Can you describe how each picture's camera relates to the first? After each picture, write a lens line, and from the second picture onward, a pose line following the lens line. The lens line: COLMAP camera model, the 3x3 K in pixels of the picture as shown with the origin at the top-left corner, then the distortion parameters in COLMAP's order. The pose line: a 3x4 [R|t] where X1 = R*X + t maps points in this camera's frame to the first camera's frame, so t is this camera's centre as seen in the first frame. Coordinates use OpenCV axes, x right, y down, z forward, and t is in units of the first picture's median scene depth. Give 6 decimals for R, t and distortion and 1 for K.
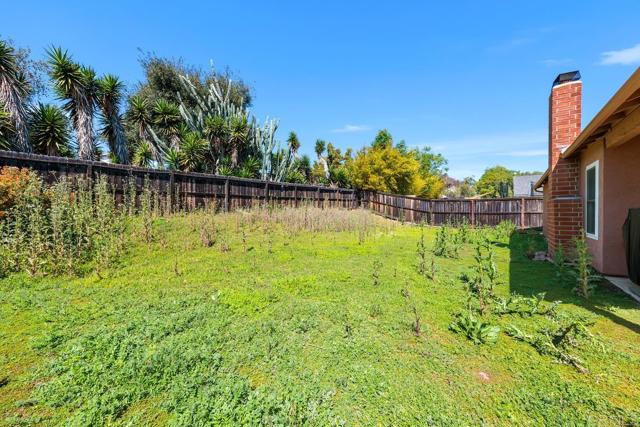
lens RADIAL K [[250.8, 0, 317.6], [0, 250.8, 213.4], [0, 0, 1]] dist [0.000806, 0.000048]
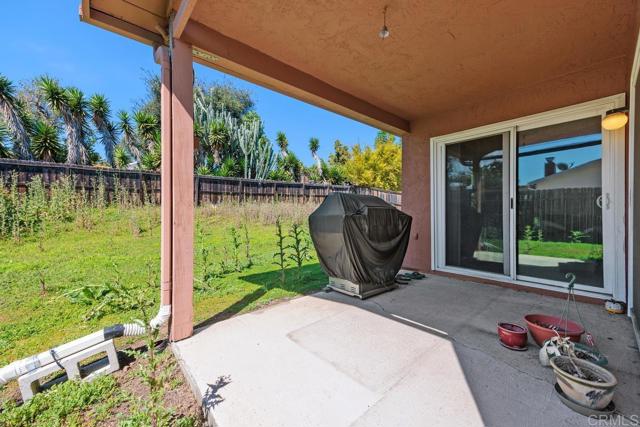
lens RADIAL K [[250.8, 0, 317.6], [0, 250.8, 213.4], [0, 0, 1]] dist [0.000806, 0.000048]
pose [[0.981664, 0.001981, -0.190607, 0.309206], [-0.001889, 0.999998, 0.000665, 0.019037], [0.190608, -0.000293, 0.981666, 0.001510]]
